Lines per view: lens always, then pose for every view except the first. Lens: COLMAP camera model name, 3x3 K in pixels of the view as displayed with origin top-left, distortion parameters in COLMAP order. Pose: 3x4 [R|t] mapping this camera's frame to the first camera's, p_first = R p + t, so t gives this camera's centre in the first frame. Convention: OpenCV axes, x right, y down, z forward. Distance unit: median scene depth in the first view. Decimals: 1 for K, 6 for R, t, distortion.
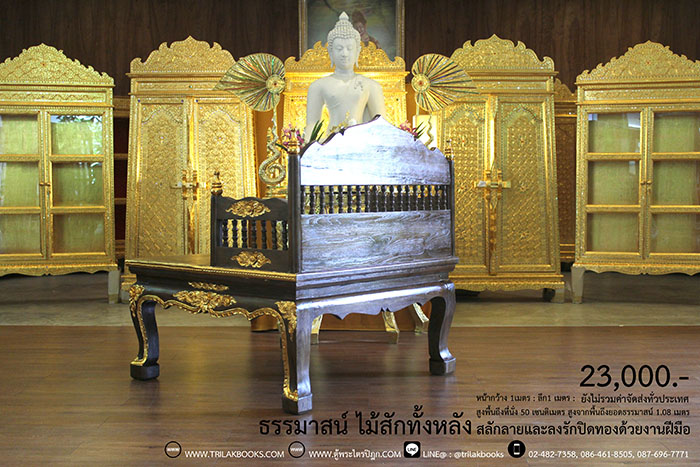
lens RADIAL K [[926.7, 0, 350.0], [0, 926.7, 233.5], [0, 0, 1]] dist [-0.074602, 0.025228]
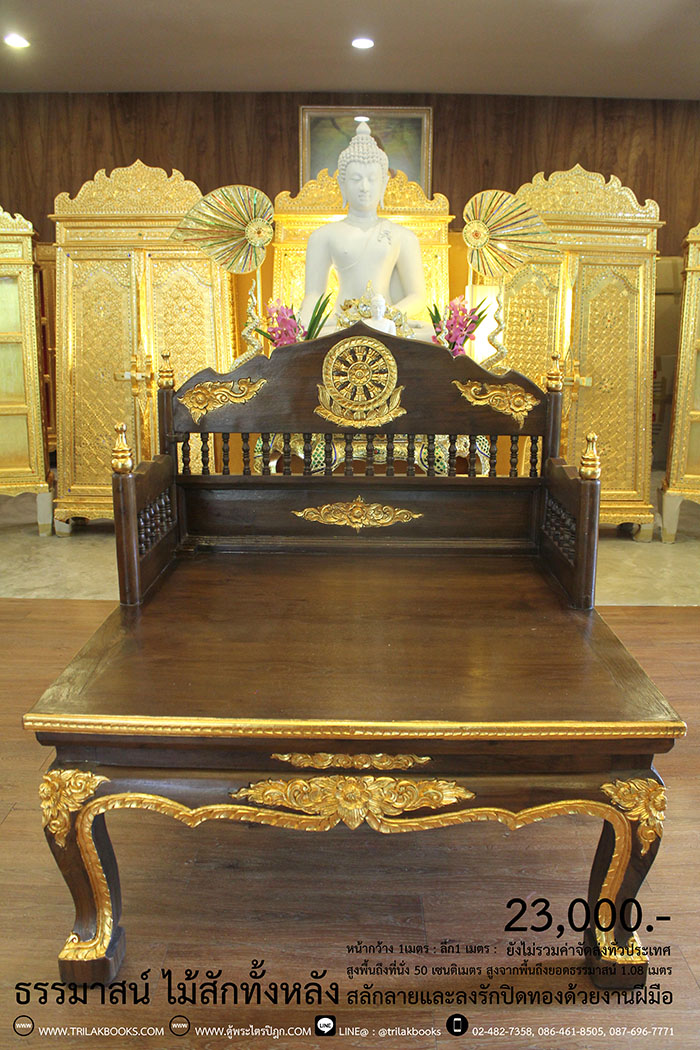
lens RADIAL K [[882.6, 0, 362.6], [0, 882.6, 529.4], [0, 0, 1]] dist [-0.162343, 0.144240]
pose [[0.999852, 0.010895, 0.013302, -0.010959], [-0.013110, 0.983619, 0.179784, -0.058997], [-0.011126, -0.179931, 0.983616, 0.317875]]
